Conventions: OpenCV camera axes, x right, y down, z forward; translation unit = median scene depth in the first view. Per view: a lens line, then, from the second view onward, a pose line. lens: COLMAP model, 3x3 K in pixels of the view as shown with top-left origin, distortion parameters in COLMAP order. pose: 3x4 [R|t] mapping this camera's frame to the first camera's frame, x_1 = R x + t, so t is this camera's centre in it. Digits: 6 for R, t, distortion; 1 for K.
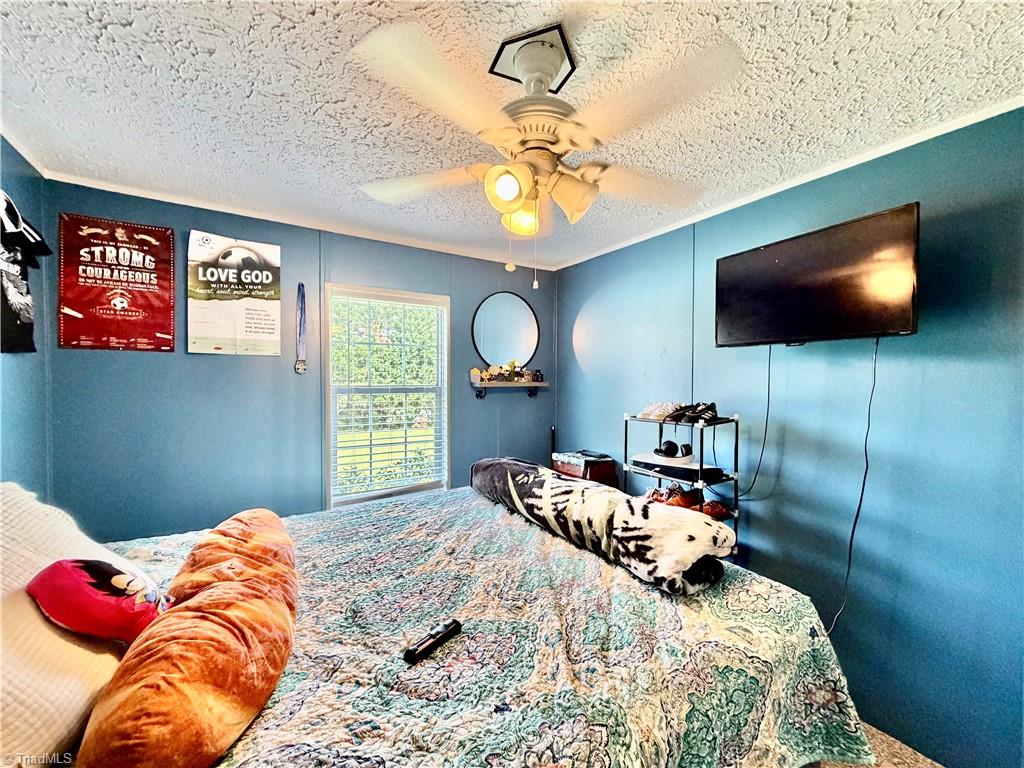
lens RADIAL K [[408.0, 0, 512.0], [0, 408.0, 384.0], [0, 0, 1]] dist [0.000589, 0.000197]
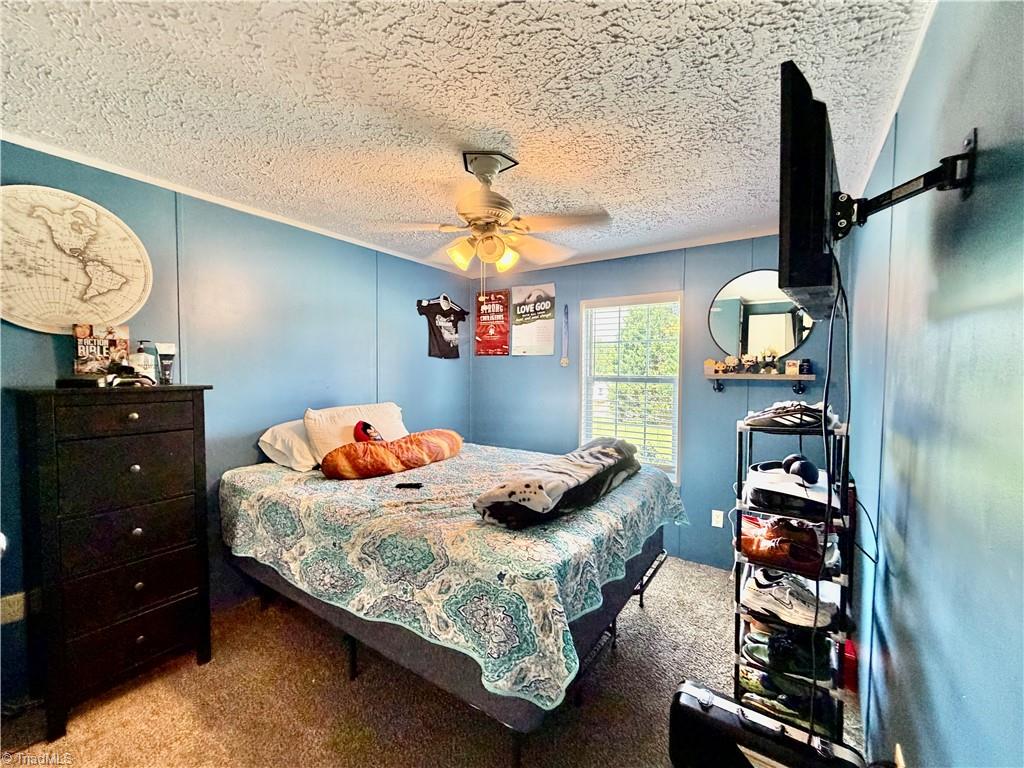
lens RADIAL K [[408.0, 0, 512.0], [0, 408.0, 384.0], [0, 0, 1]] dist [0.000589, 0.000197]
pose [[0.415847, 0.029145, -0.908968, 0.826858], [-0.018459, 0.999551, 0.023605, 0.007660], [0.909247, 0.006962, 0.416198, 0.238536]]
